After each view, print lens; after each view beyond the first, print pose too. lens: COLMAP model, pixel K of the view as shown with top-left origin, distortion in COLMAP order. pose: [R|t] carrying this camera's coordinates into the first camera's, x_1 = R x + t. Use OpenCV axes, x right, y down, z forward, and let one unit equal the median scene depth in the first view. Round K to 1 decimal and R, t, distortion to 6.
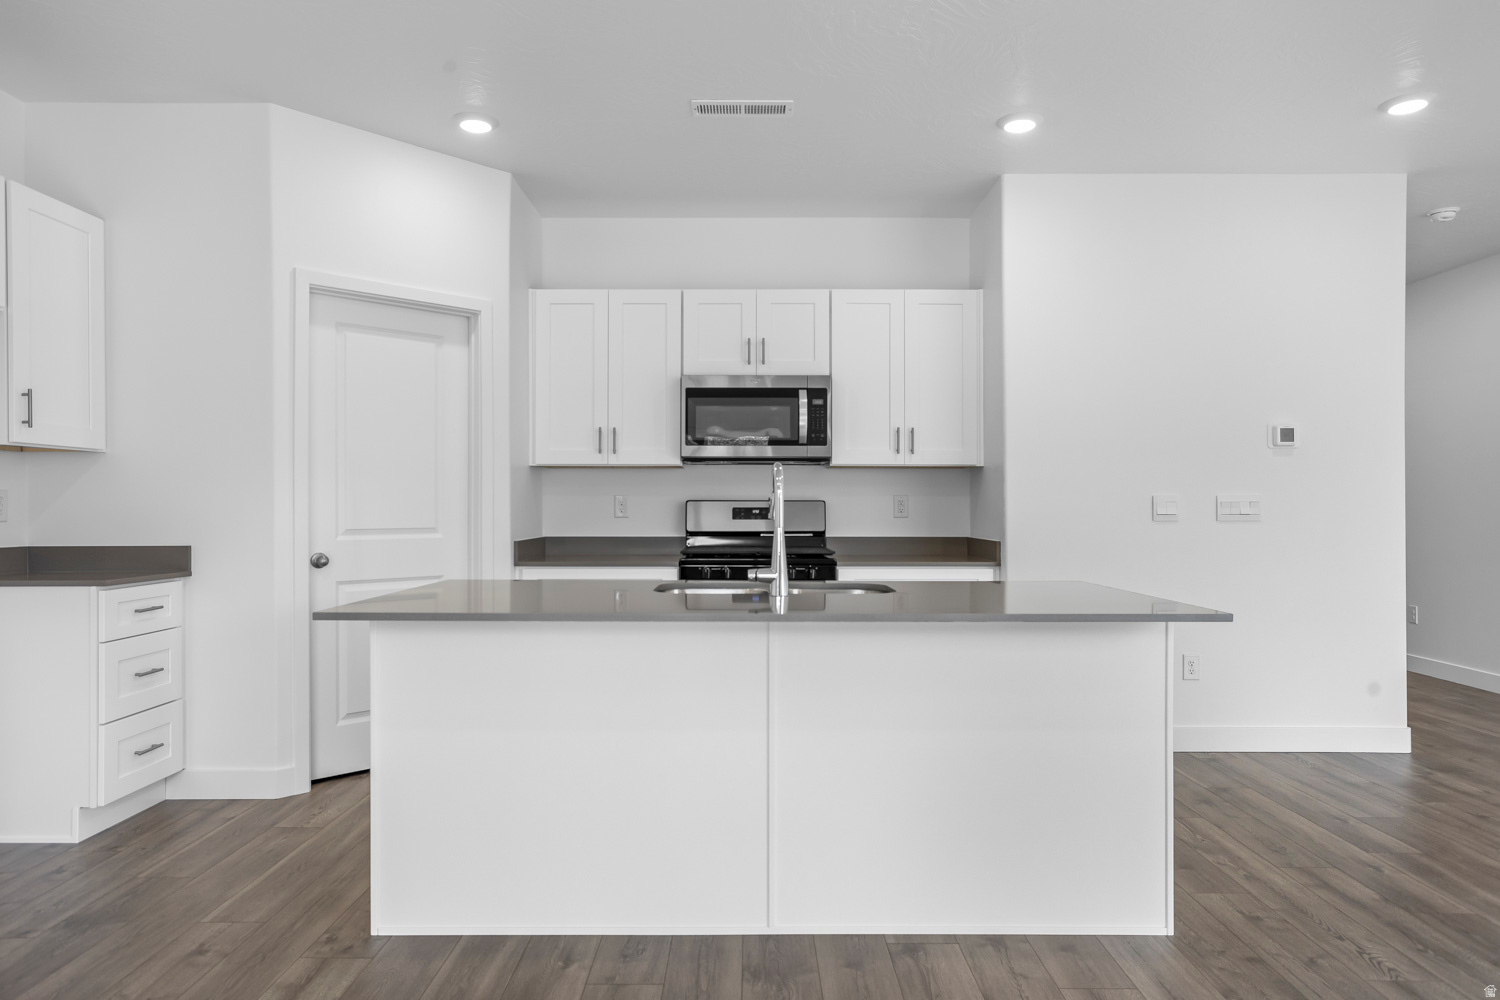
lens RADIAL K [[944.0, 0, 750.0], [0, 944.0, 500.0], [0, 0, 1]] dist [-0.004248, 0.017297]
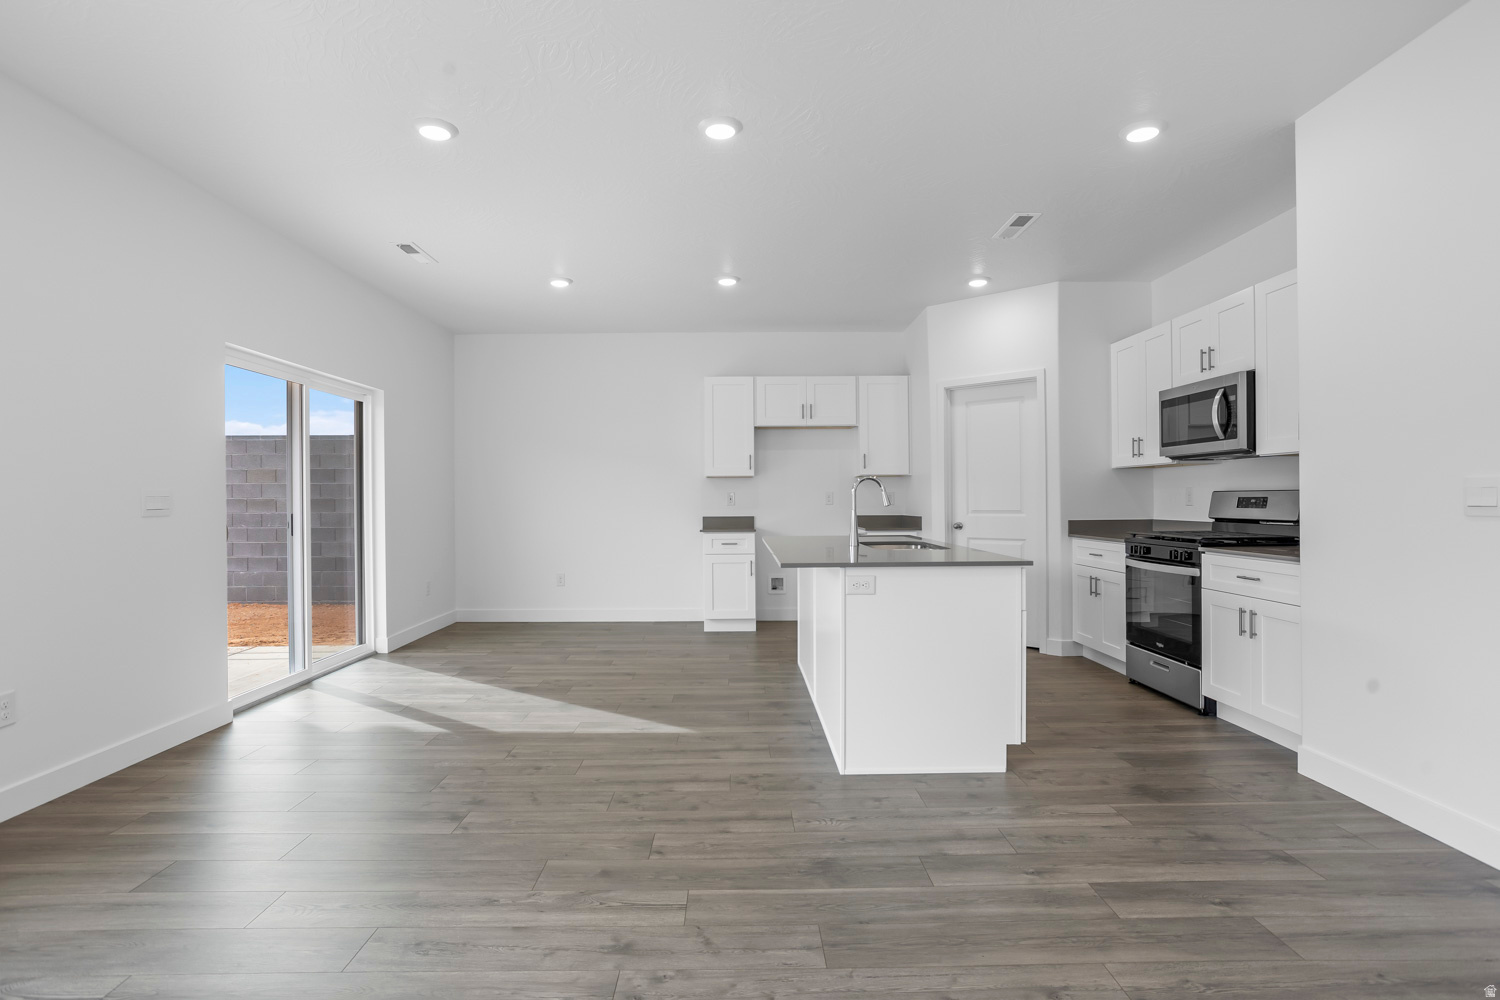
lens RADIAL K [[756.0, 0, 747.9], [0, 756.0, 495.0], [0, 0, 1]] dist [-0.064758, 0.047573]
pose [[0.014411, -0.002647, -0.999893, 1.150701], [0.019983, 0.999798, -0.002358, -0.005522], [0.999696, -0.019947, 0.014461, 0.565390]]
